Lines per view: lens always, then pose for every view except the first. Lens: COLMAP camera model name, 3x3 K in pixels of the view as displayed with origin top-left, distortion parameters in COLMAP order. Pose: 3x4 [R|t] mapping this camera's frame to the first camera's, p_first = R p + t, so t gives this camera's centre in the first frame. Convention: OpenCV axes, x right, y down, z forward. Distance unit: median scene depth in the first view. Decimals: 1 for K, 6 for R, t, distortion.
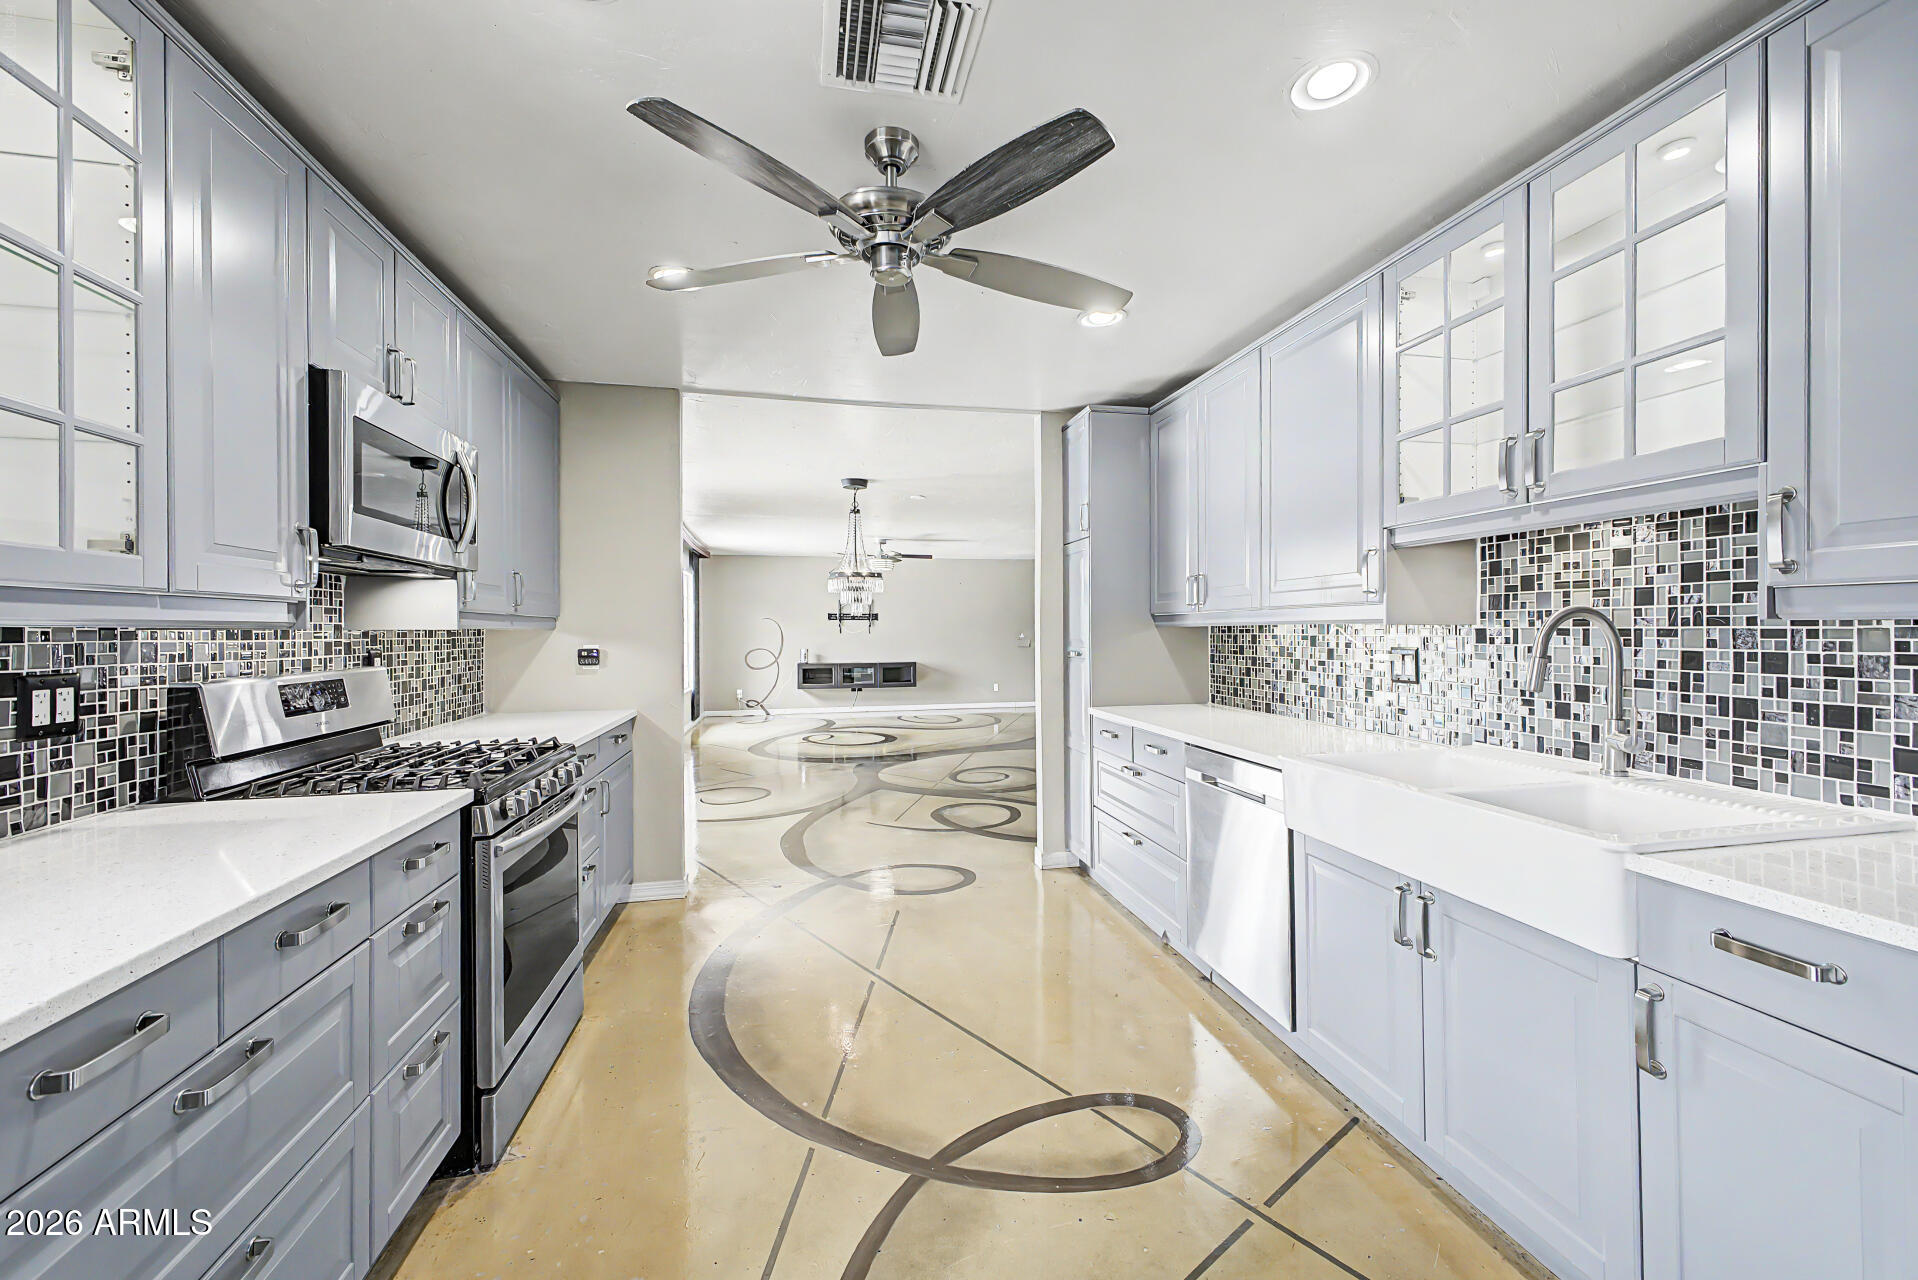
lens RADIAL K [[762.1, 0, 959.4], [0, 762.1, 630.9], [0, 0, 1]] dist [0.024211, -0.011796]
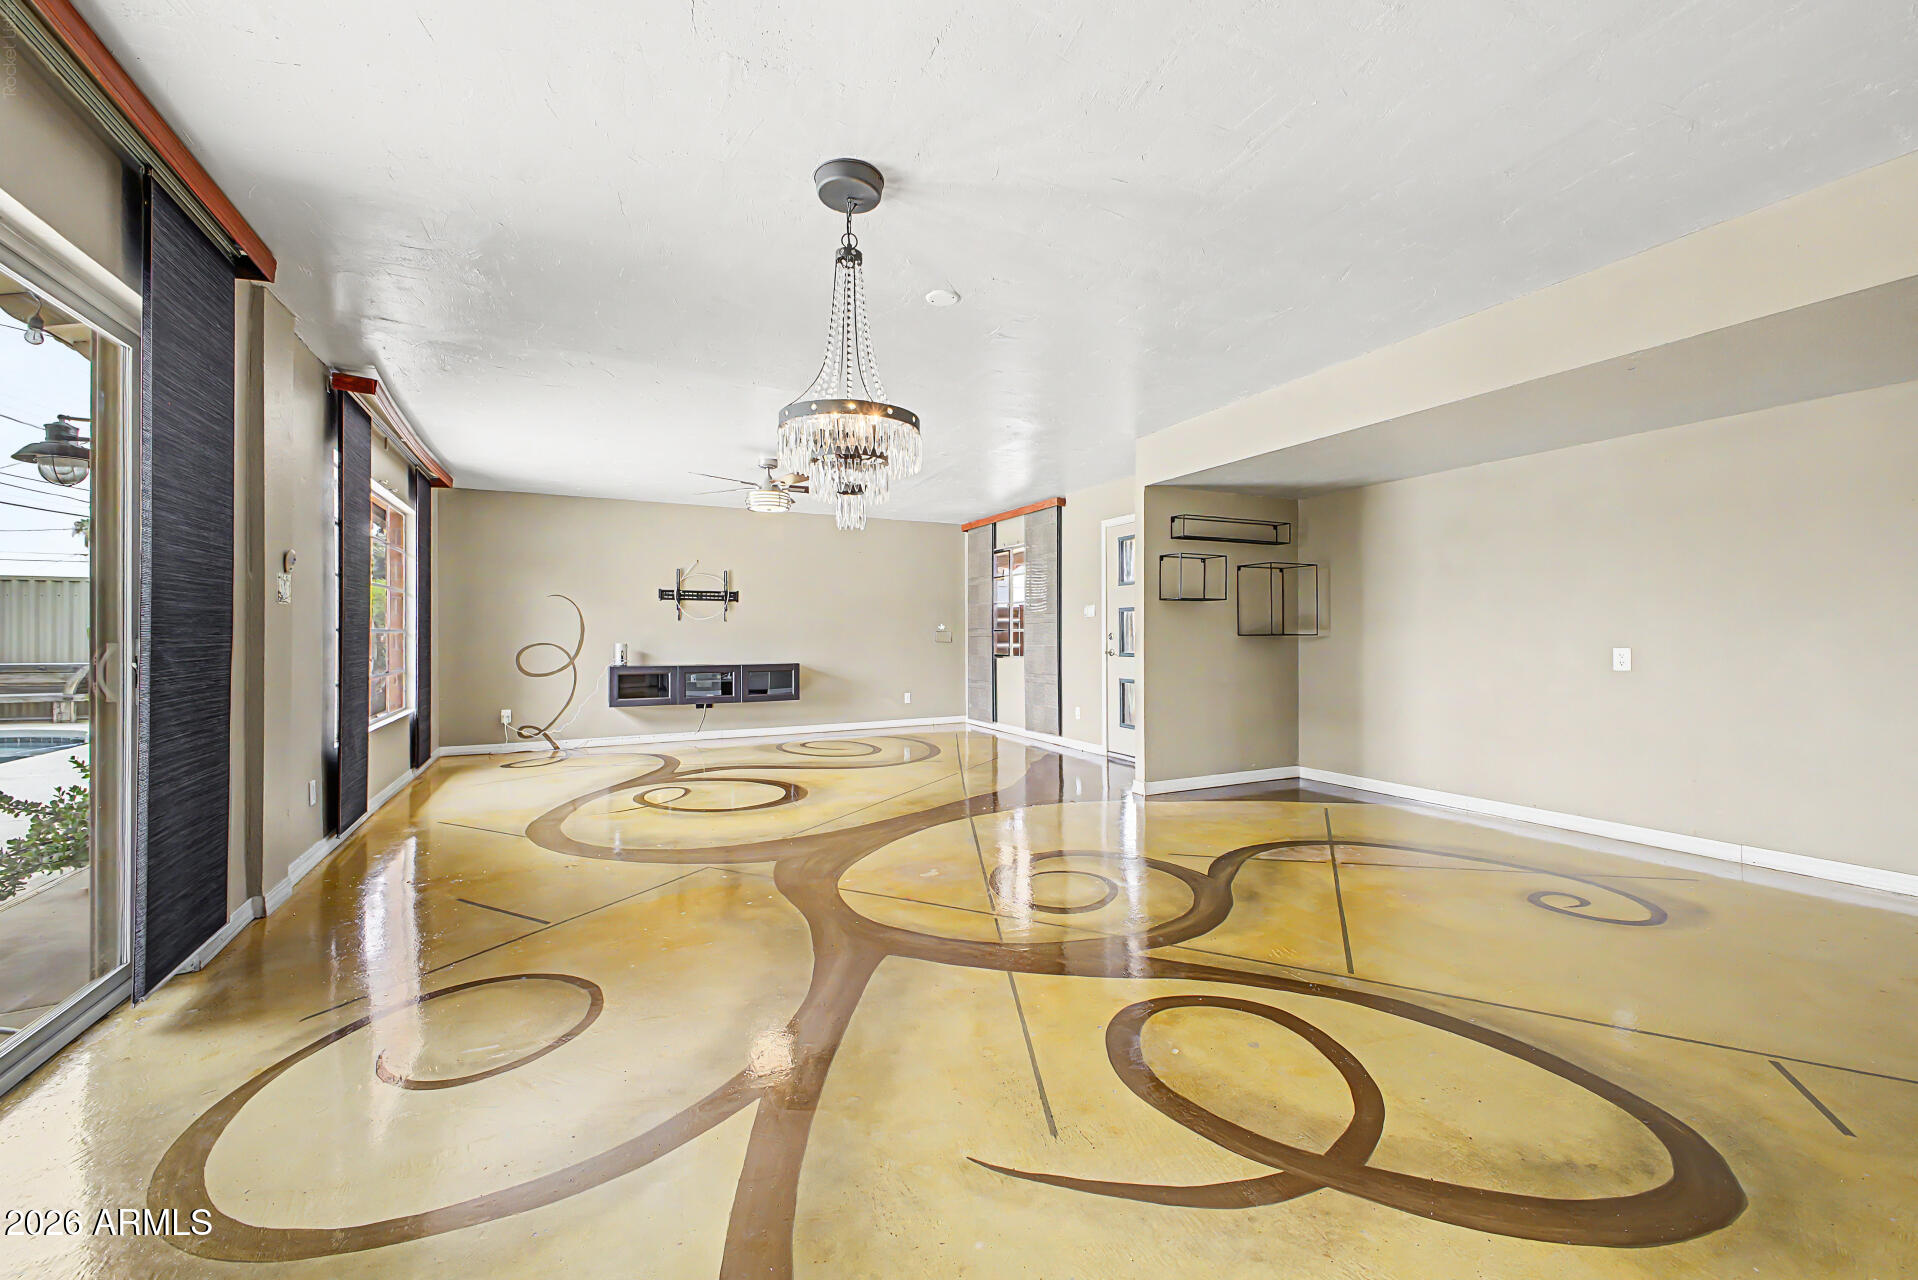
lens RADIAL K [[762.1, 0, 959.4], [0, 762.1, 630.9], [0, 0, 1]] dist [0.024211, -0.011796]
pose [[0.968751, 0.003871, 0.248006, -0.087692], [-0.002834, 0.999986, -0.004540, 0.014879], [-0.248020, 0.003695, 0.968748, 0.310042]]
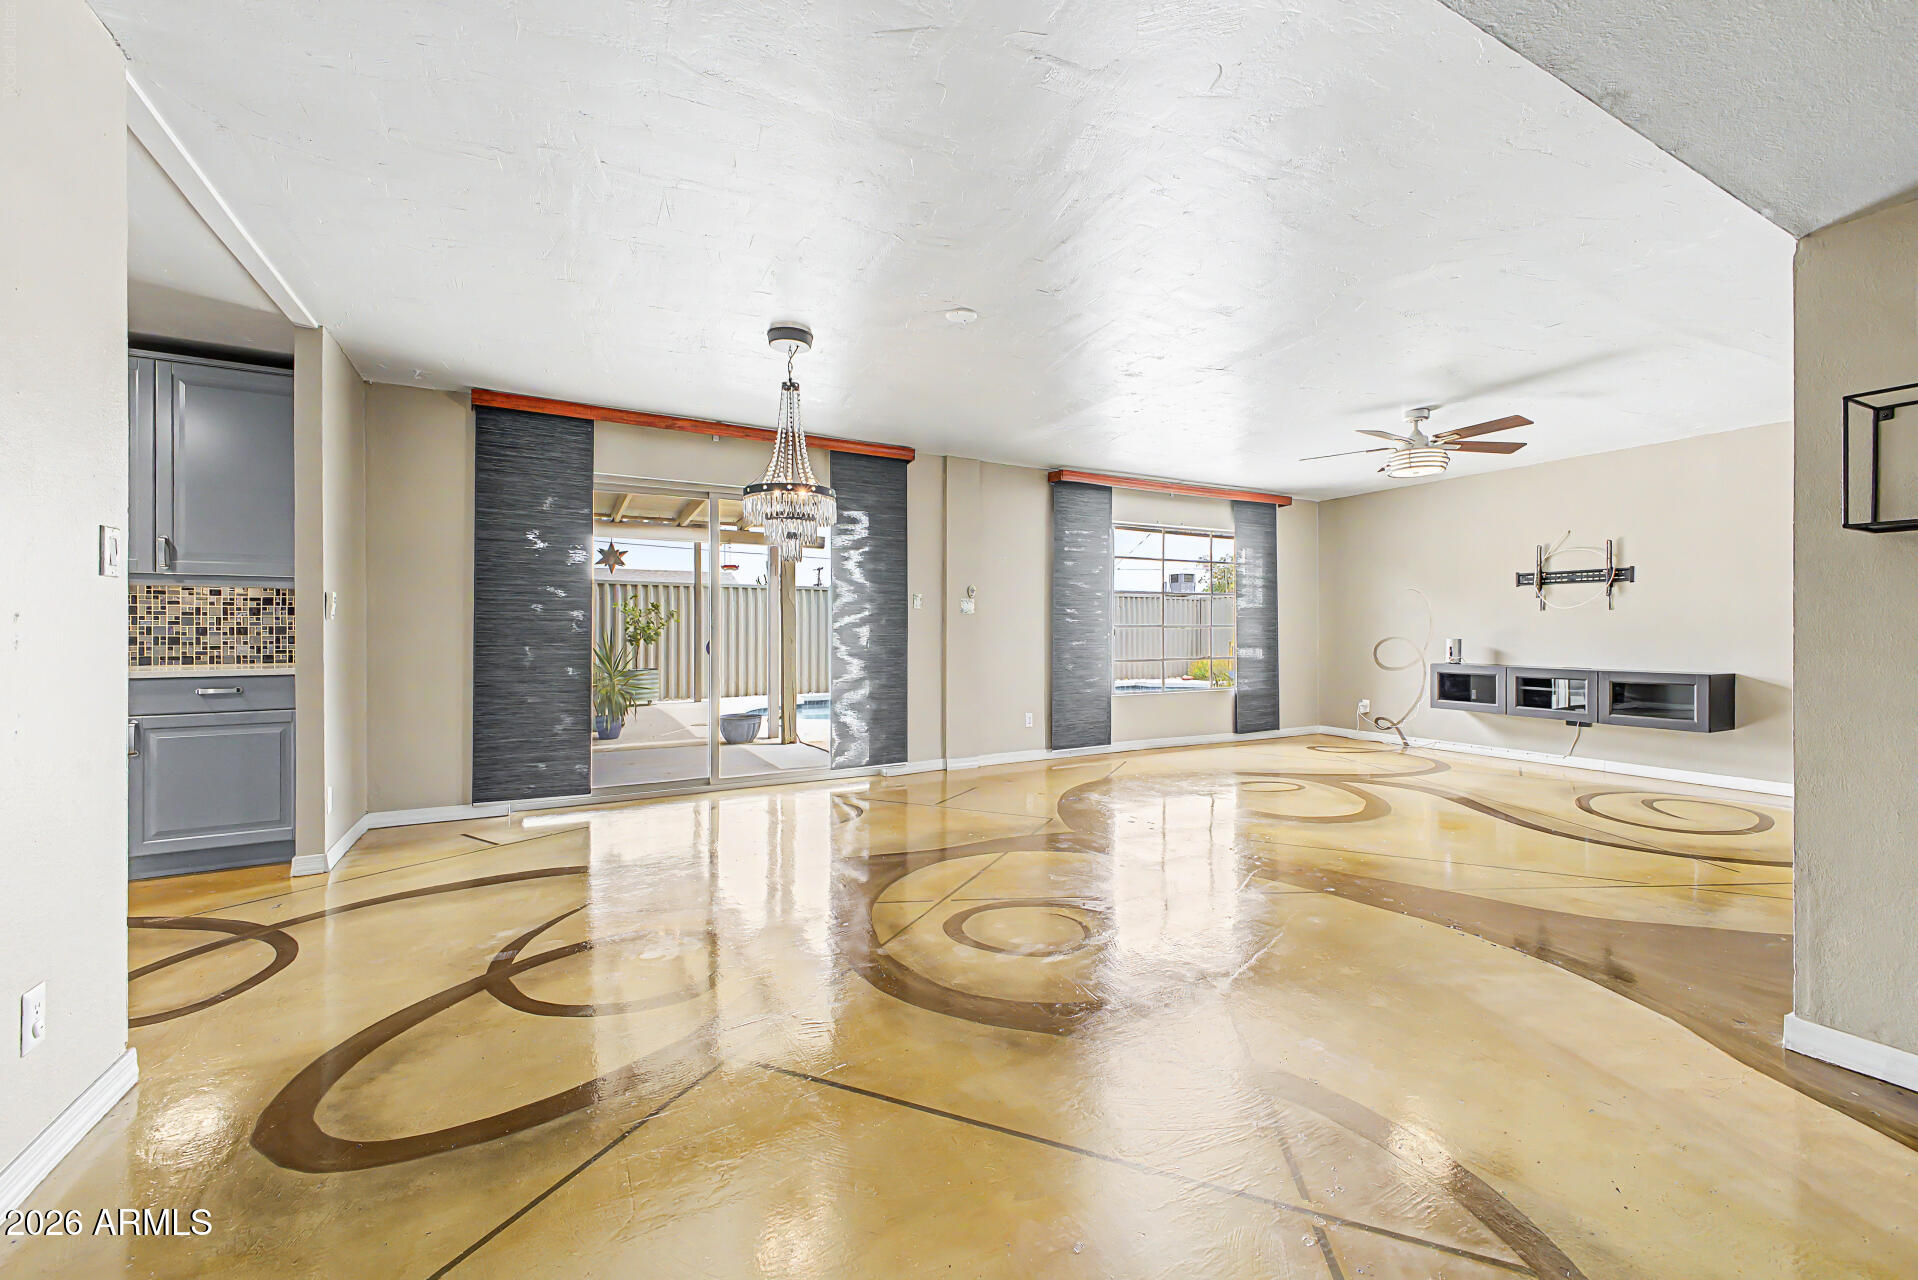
lens RADIAL K [[762.1, 0, 959.4], [0, 762.1, 630.9], [0, 0, 1]] dist [0.024211, -0.011796]
pose [[0.281107, 0.007958, -0.959643, 0.240947], [-0.001235, 0.999968, 0.007930, 0.013638], [0.959676, -0.001044, 0.281108, 0.486182]]
